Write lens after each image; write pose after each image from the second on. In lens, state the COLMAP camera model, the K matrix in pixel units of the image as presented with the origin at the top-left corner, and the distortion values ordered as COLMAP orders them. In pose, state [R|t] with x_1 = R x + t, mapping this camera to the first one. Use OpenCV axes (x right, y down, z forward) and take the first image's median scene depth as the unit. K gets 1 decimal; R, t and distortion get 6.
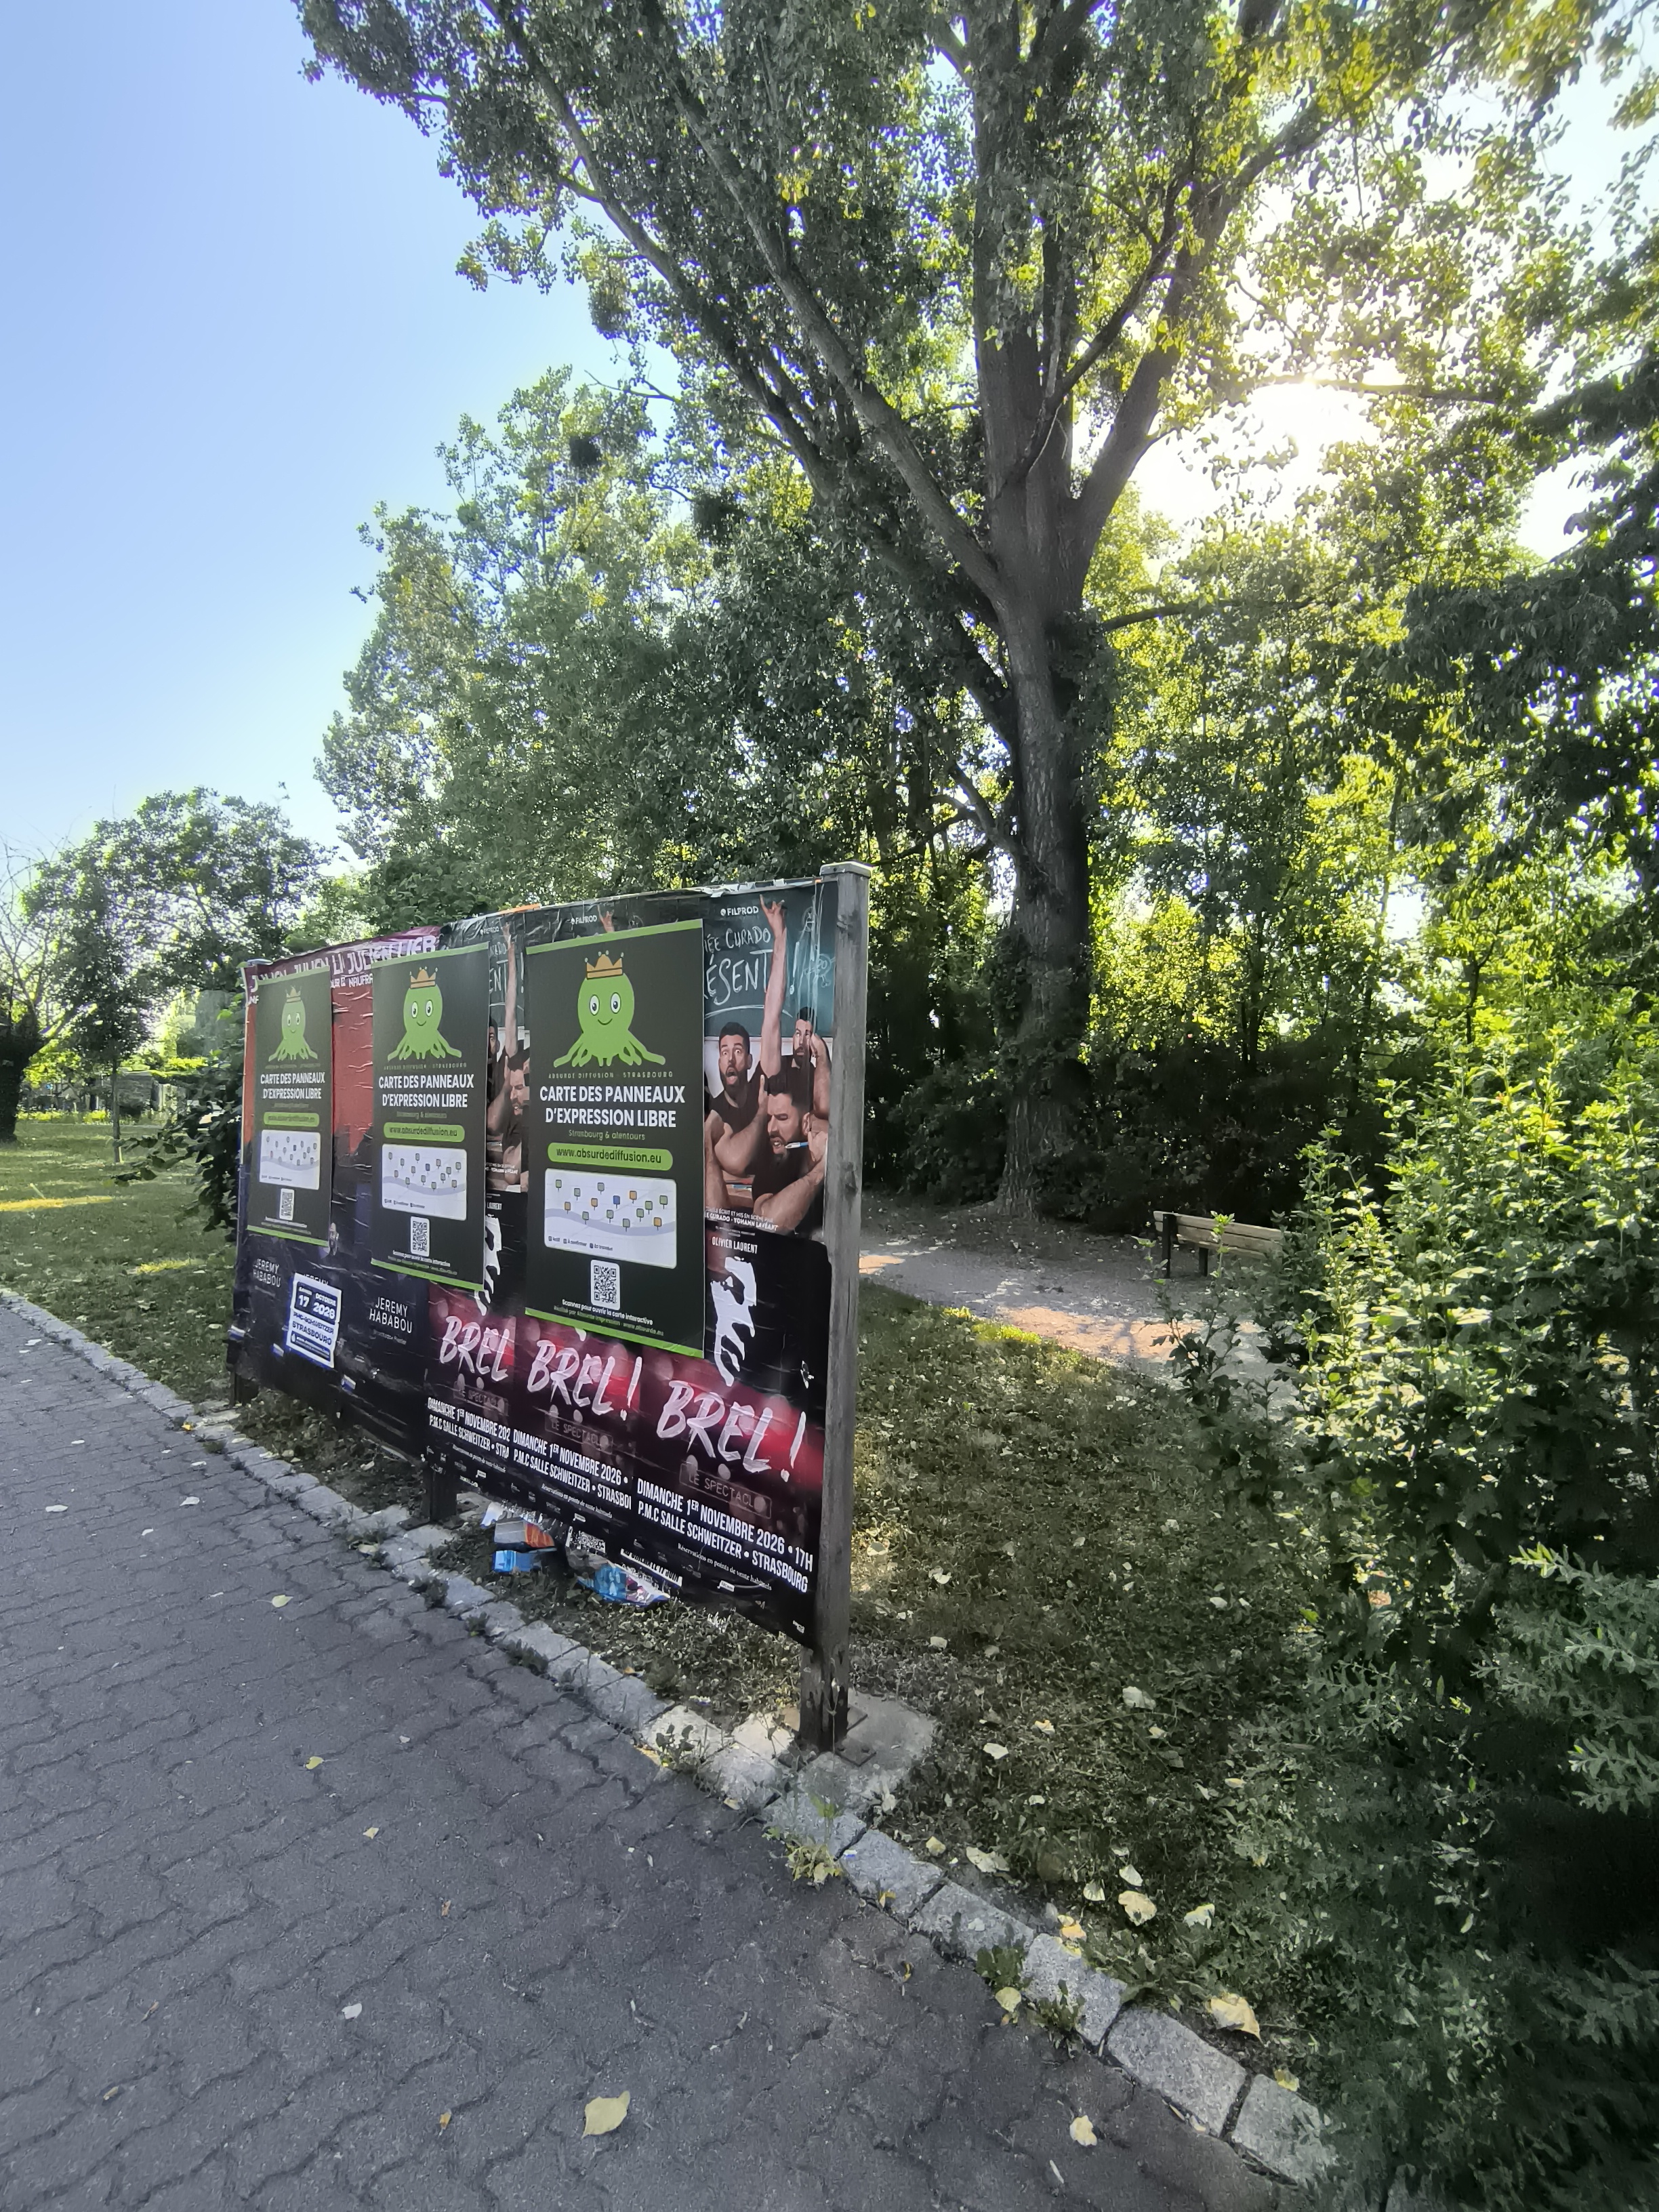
lens RADIAL K [[1009.2, 0, 837.0], [0, 1009.2, 1122.2], [0, 0, 1]] dist [-0.017415, 0.007390]
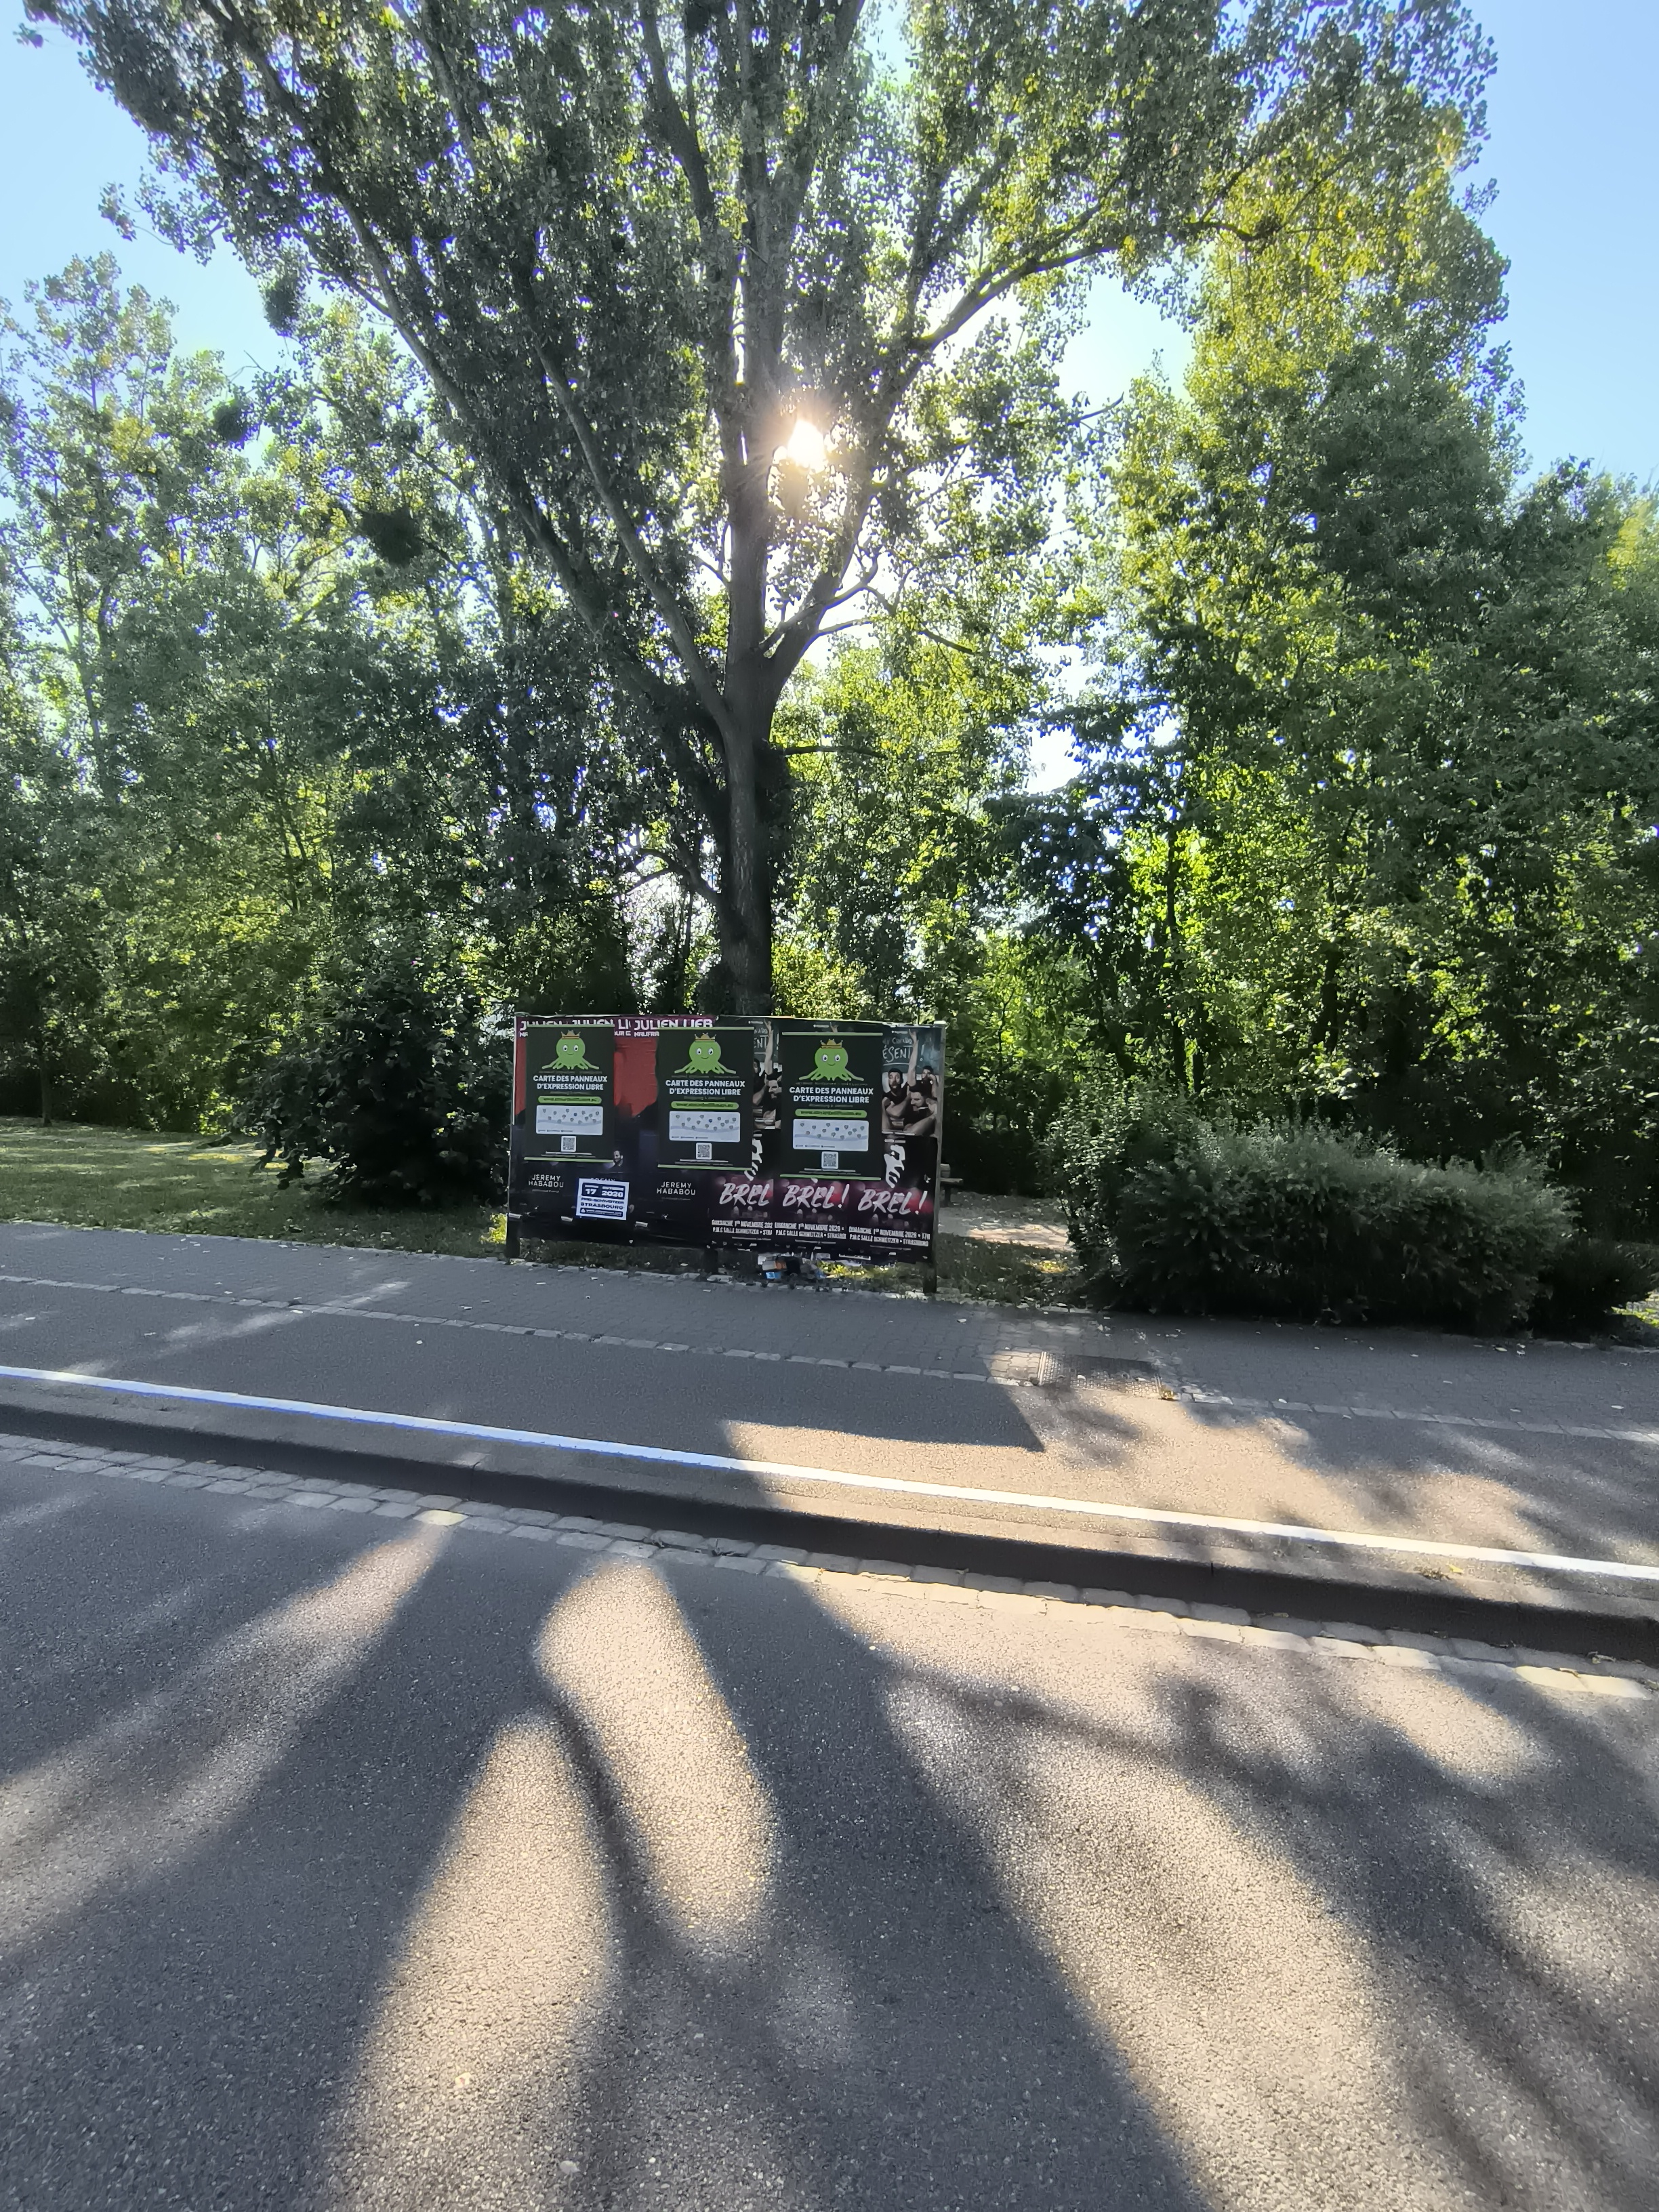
lens RADIAL K [[1009.2, 0, 841.1], [0, 1009.2, 1147.7], [0, 0, 1]] dist [-0.017415, 0.007390]
pose [[0.891052, -0.017865, 0.453549, -1.365086], [-0.000450, 0.999190, 0.040242, 0.015340], [-0.453900, -0.036062, 0.890322, -1.373149]]
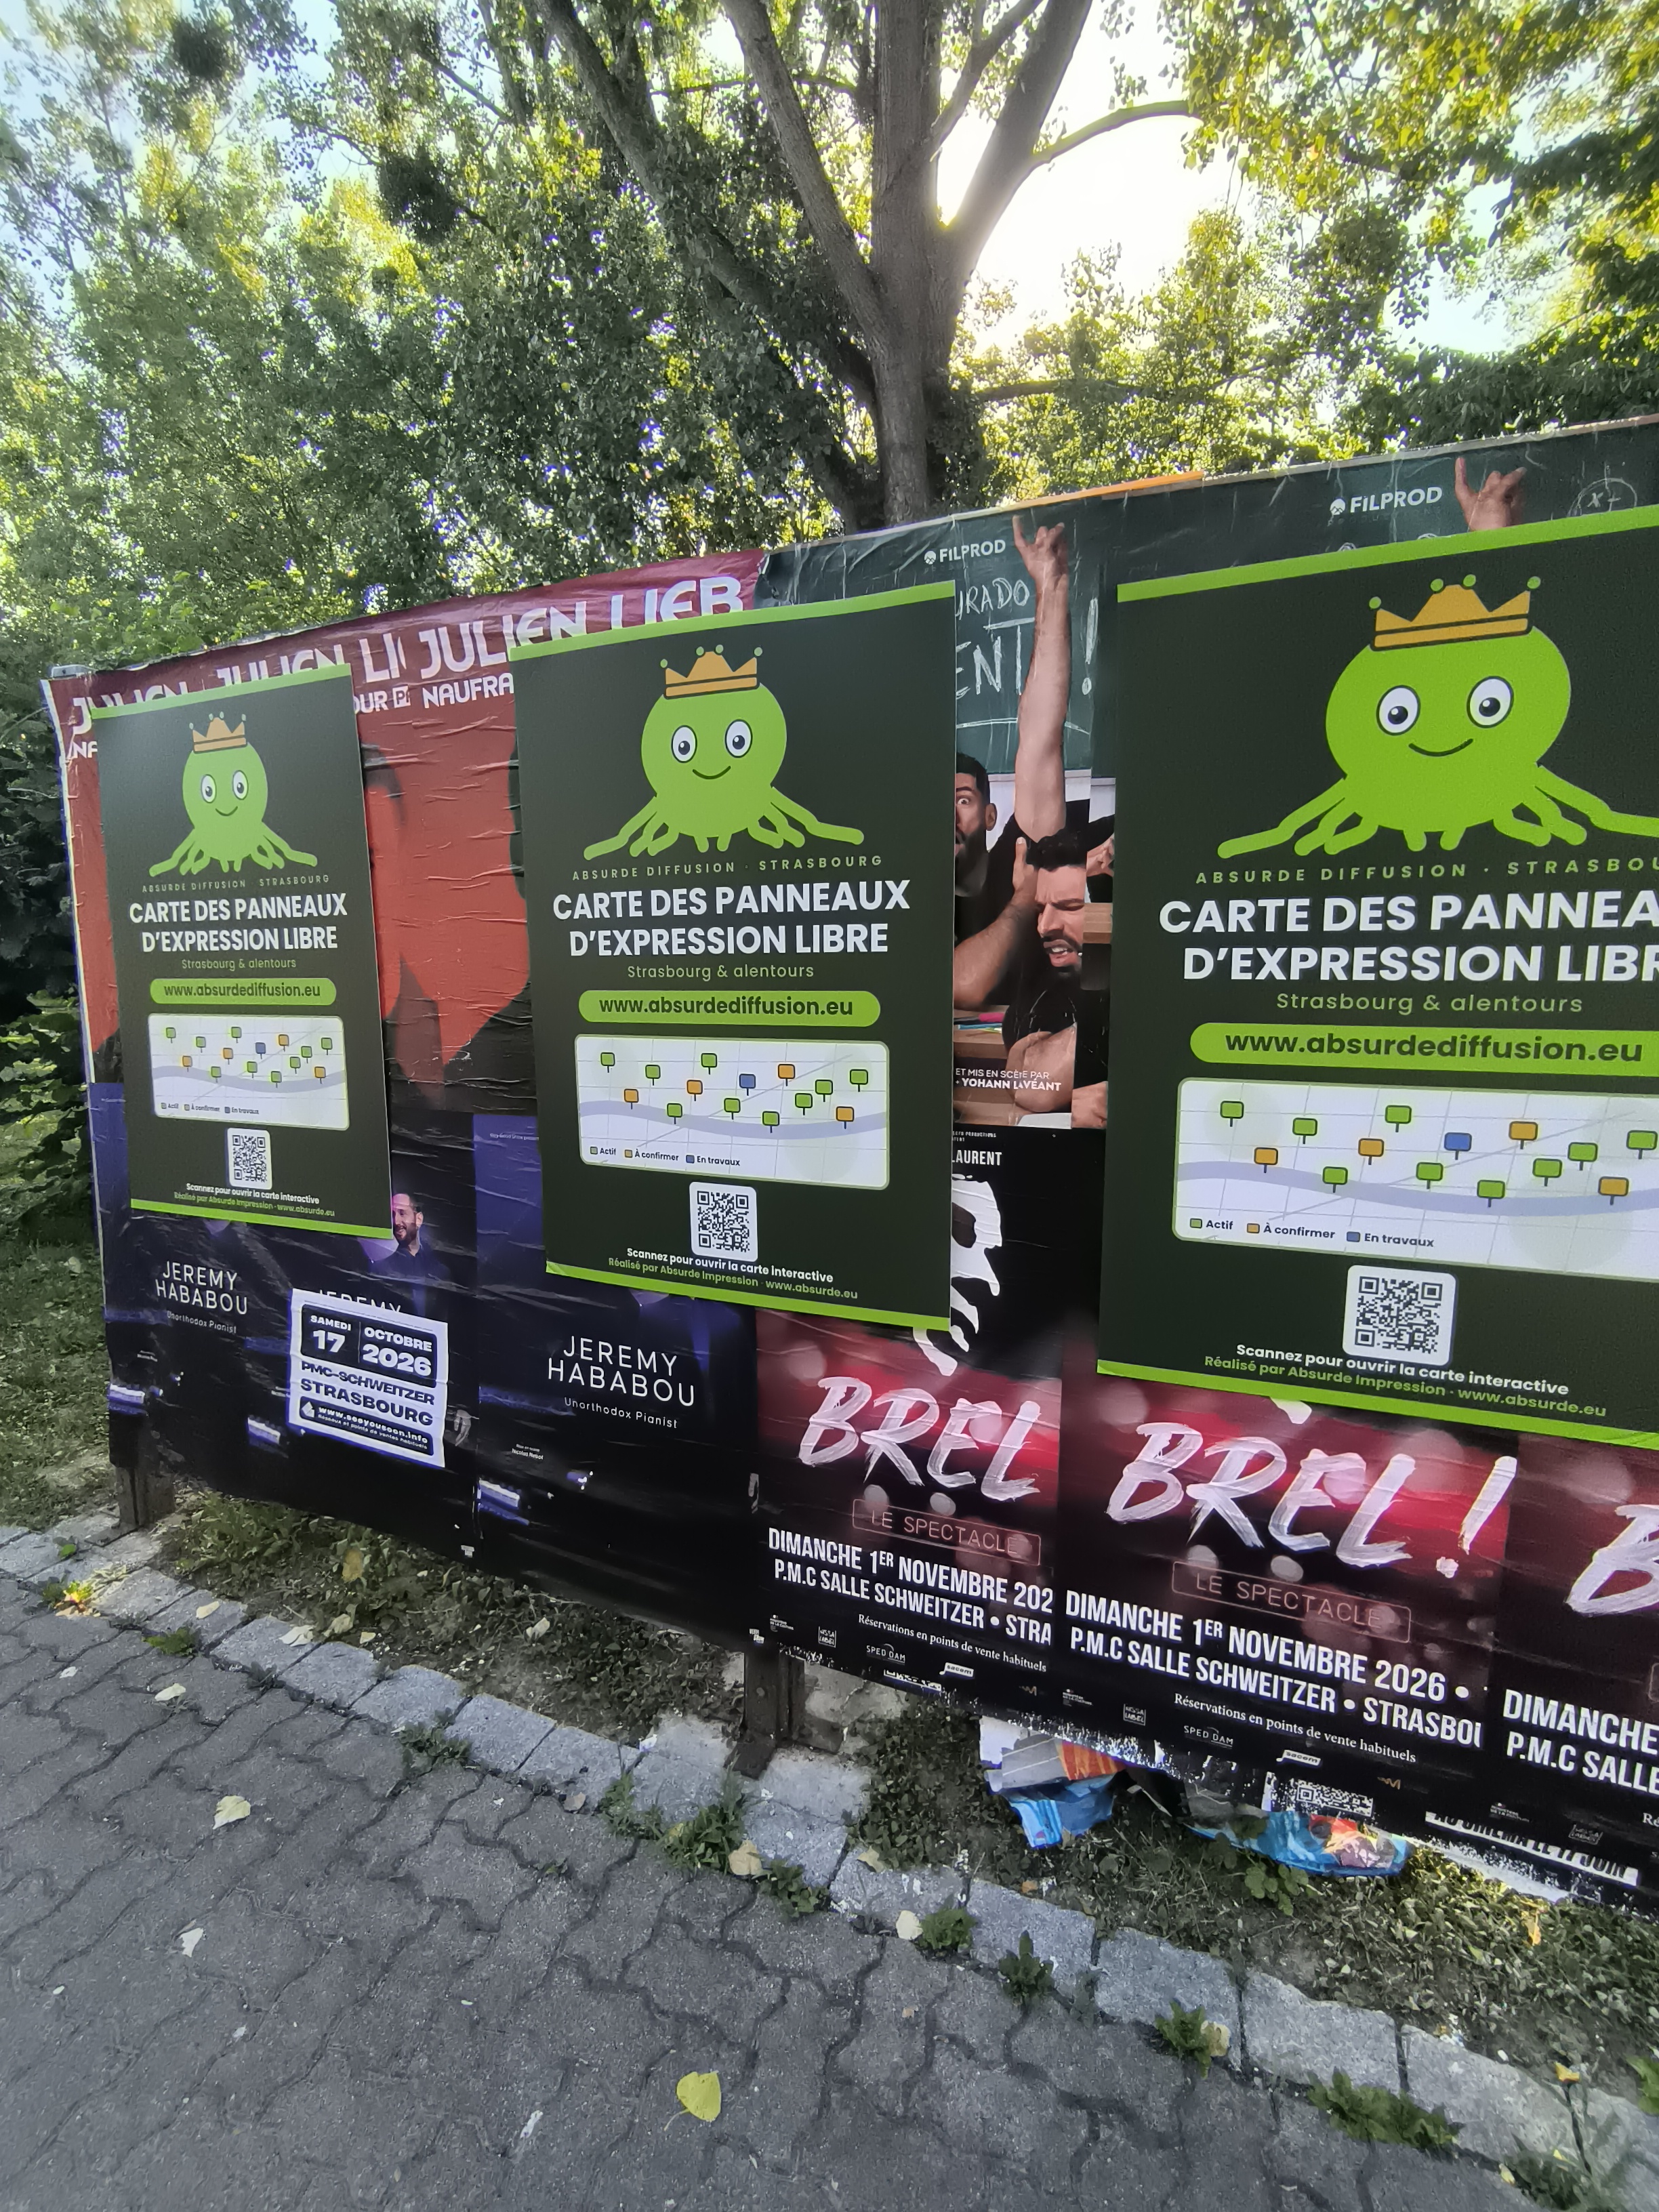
lens RADIAL K [[1009.2, 0, 844.9], [0, 1009.2, 1110.6], [0, 0, 1]] dist [-0.017415, 0.007390]
pose [[0.951507, -0.064667, 0.300754, -0.584149], [0.024122, 0.990330, 0.136621, -0.007387], [-0.306680, -0.122741, 0.943865, 0.605157]]
